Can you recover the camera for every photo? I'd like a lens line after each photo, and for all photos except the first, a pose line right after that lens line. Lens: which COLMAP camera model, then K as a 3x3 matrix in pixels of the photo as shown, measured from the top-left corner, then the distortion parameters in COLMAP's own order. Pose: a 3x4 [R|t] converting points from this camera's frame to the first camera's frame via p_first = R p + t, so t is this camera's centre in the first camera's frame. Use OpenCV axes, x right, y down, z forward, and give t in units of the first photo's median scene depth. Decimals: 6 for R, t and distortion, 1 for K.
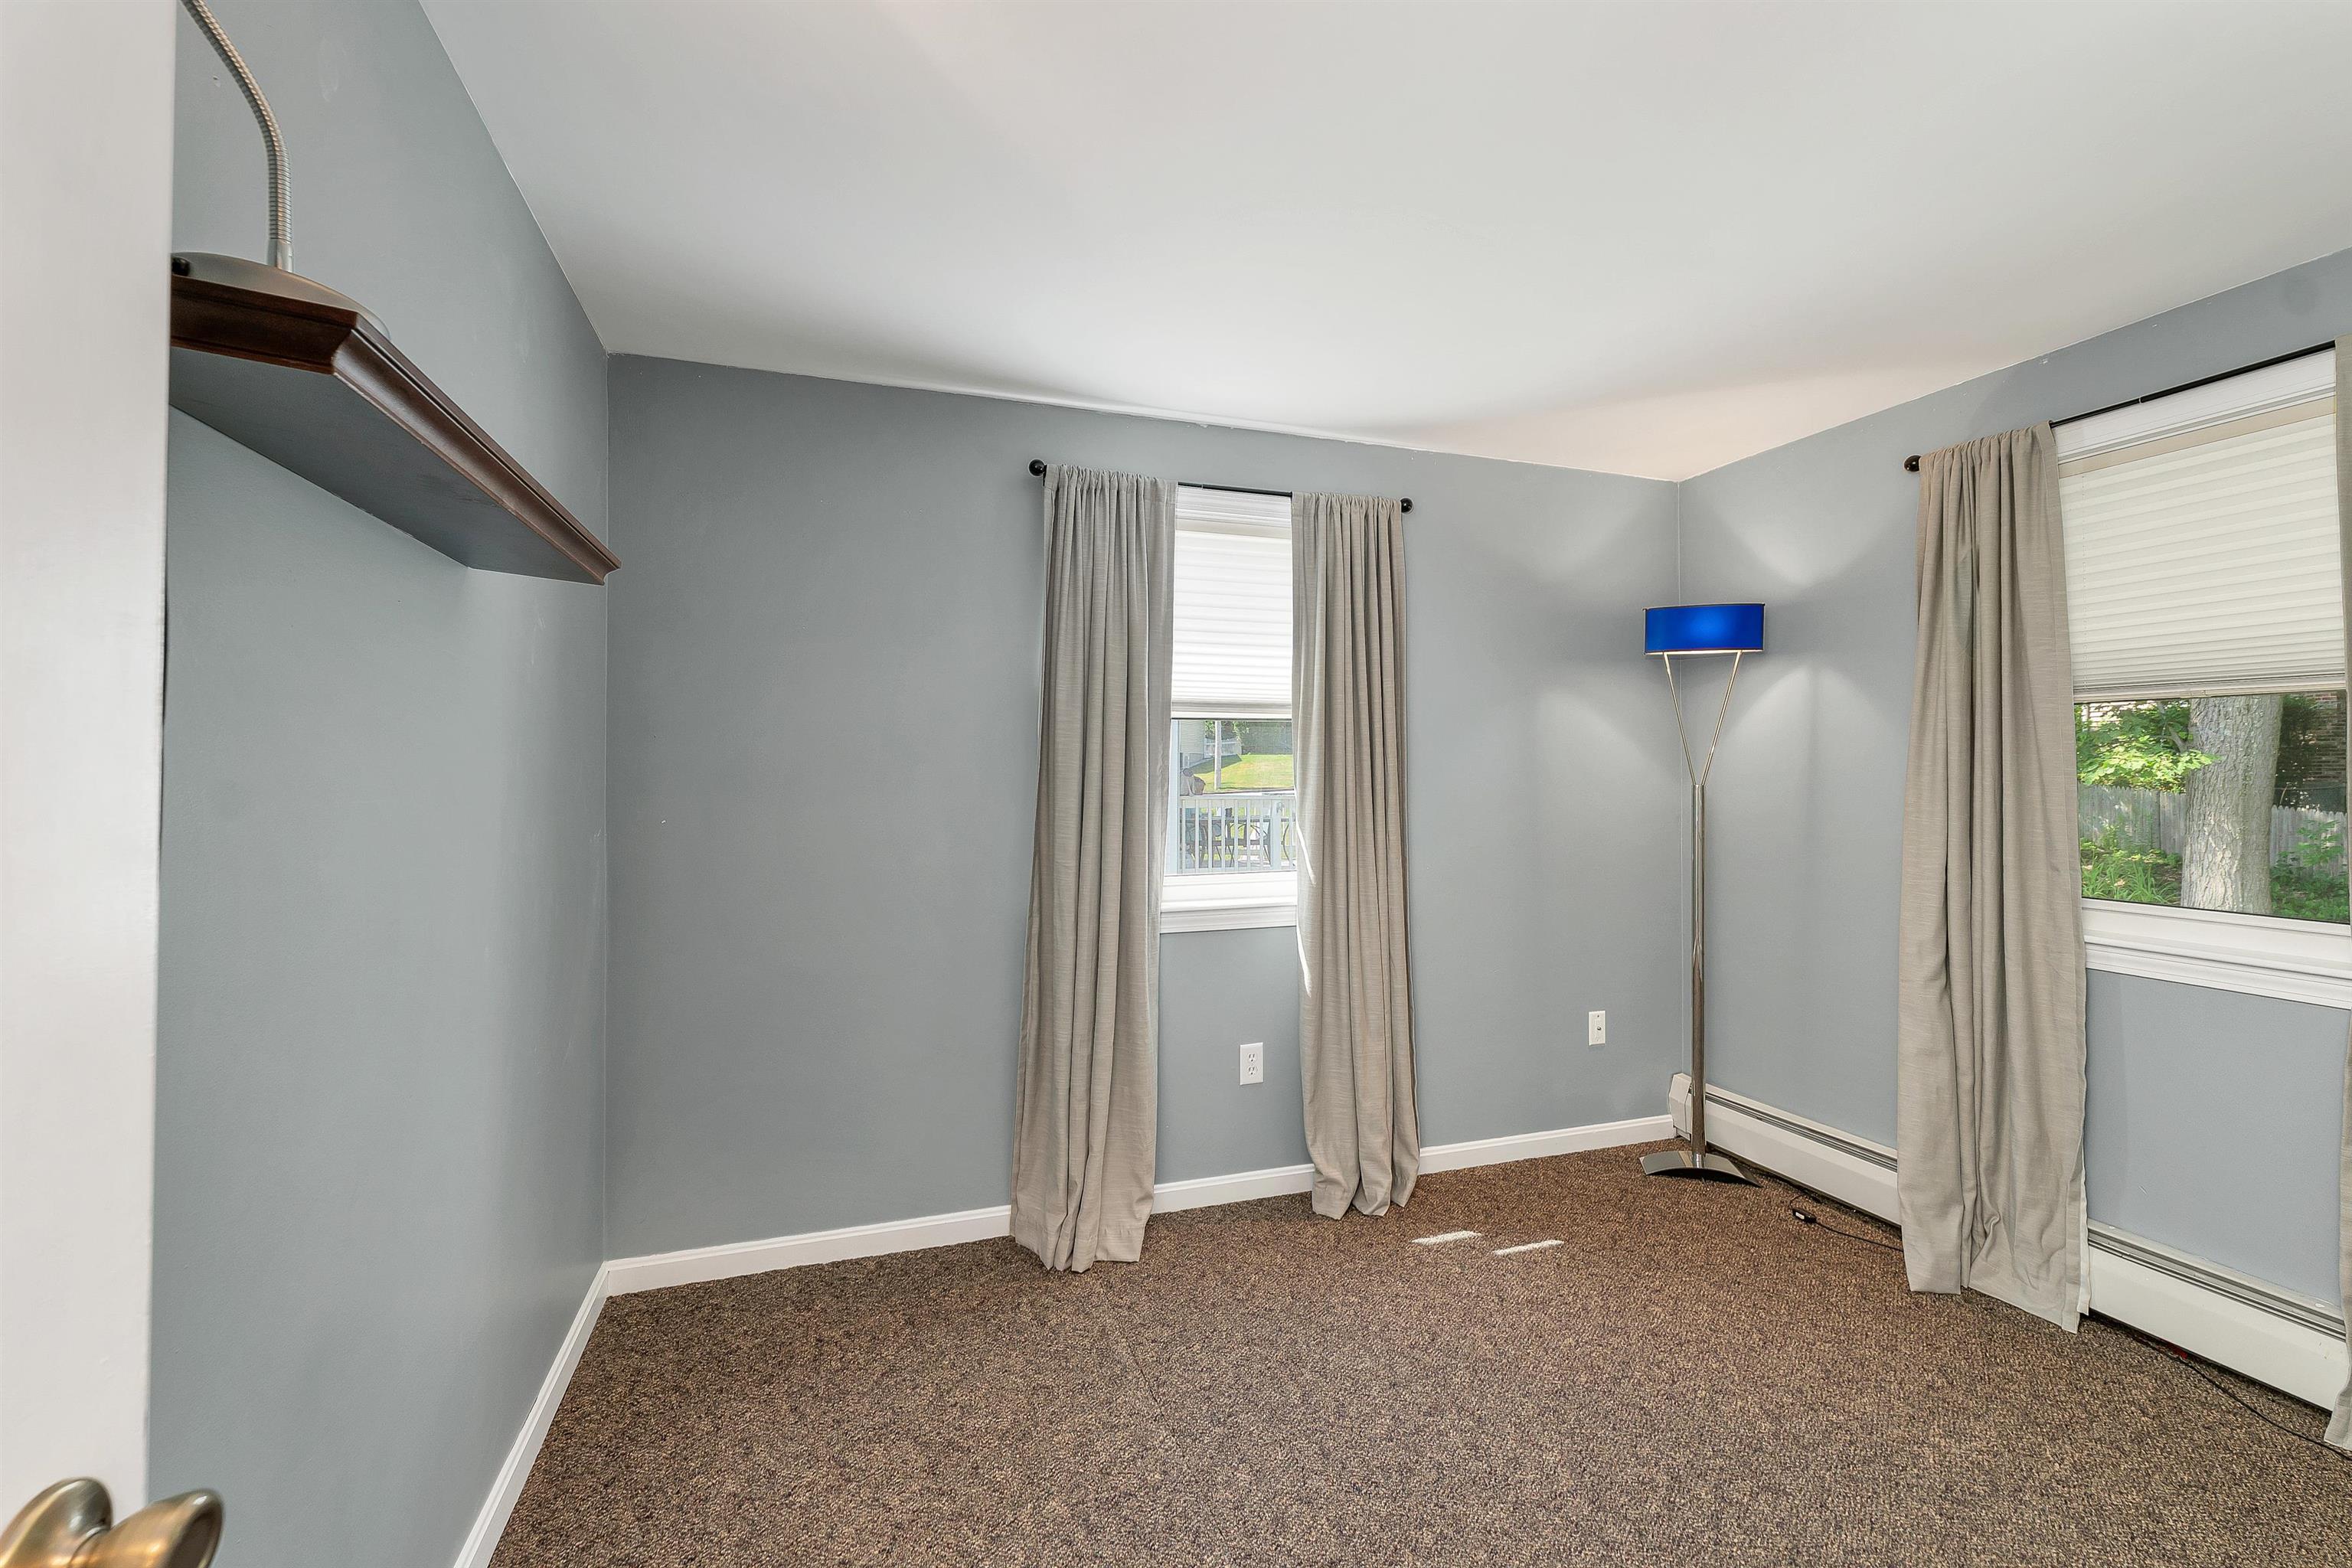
lens RADIAL K [[1008.7, 0, 1175.3], [0, 1008.7, 789.6], [0, 0, 1]] dist [0.001508, -0.000044]
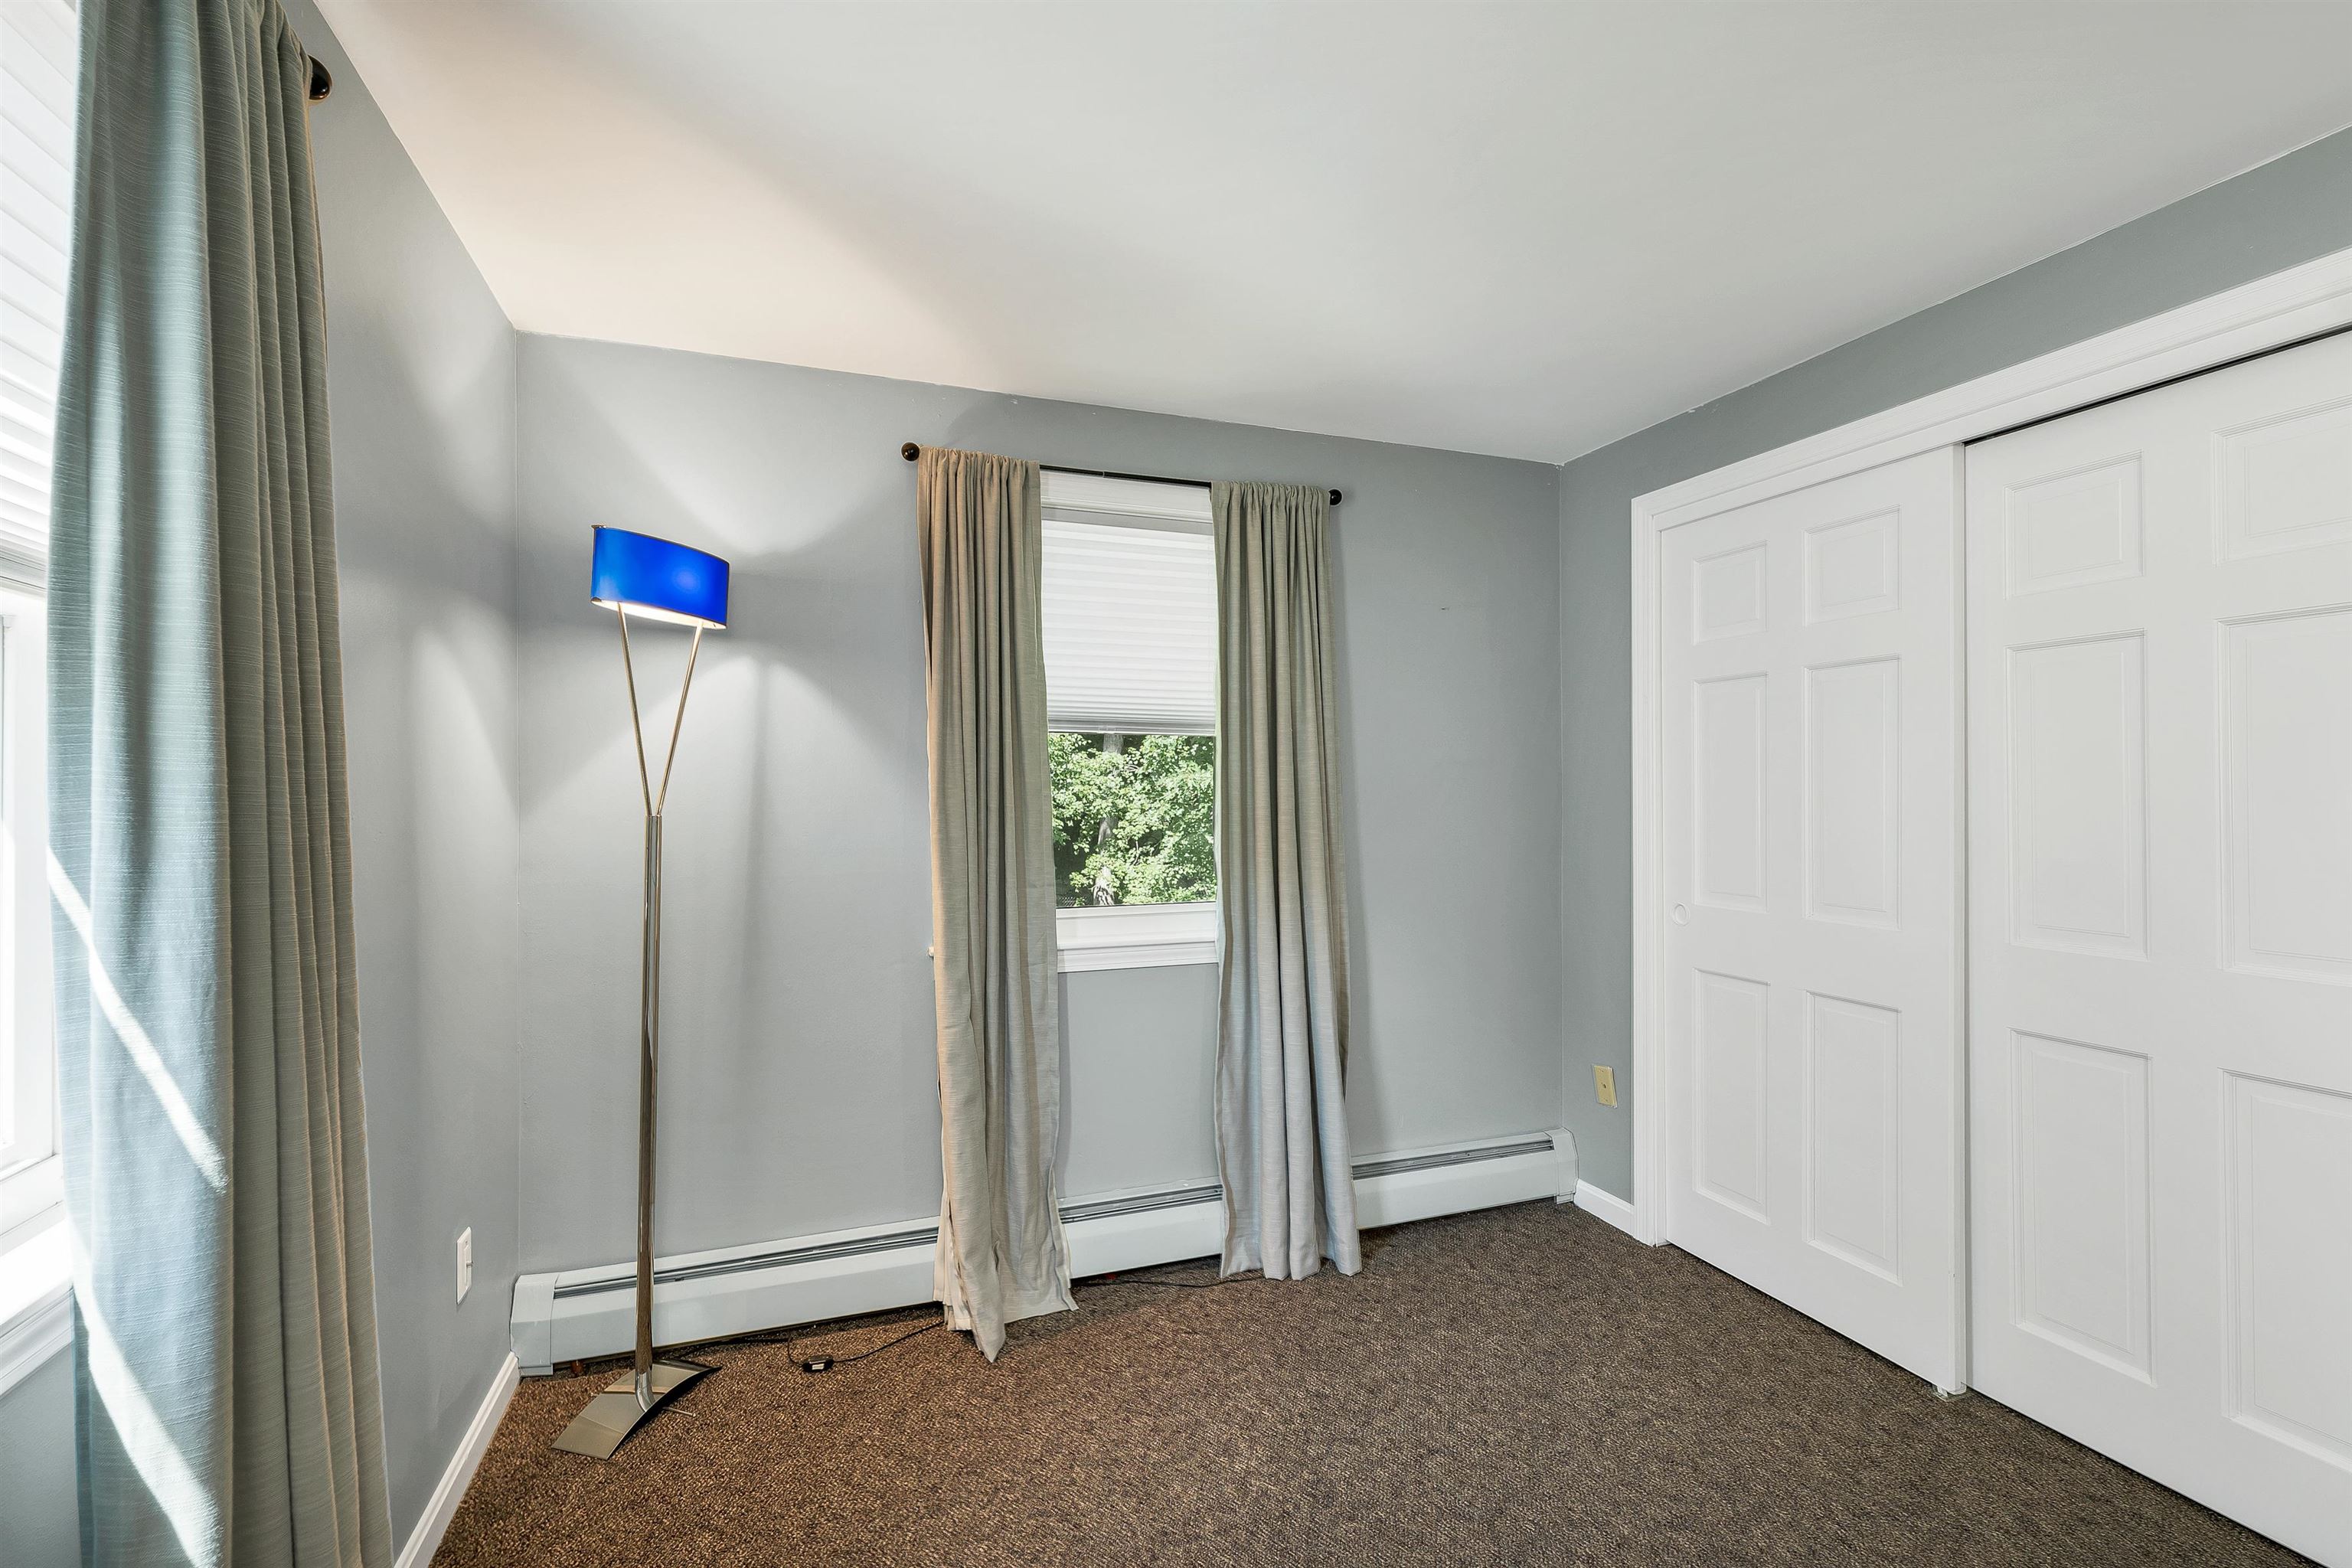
lens RADIAL K [[1008.7, 0, 1175.3], [0, 1008.7, 789.6], [0, 0, 1]] dist [0.001508, -0.000044]
pose [[-0.020295, -0.003162, 0.999789, -0.179079], [0.016553, 0.999857, 0.003498, -0.021516], [-0.999657, 0.016621, -0.020239, 0.809957]]
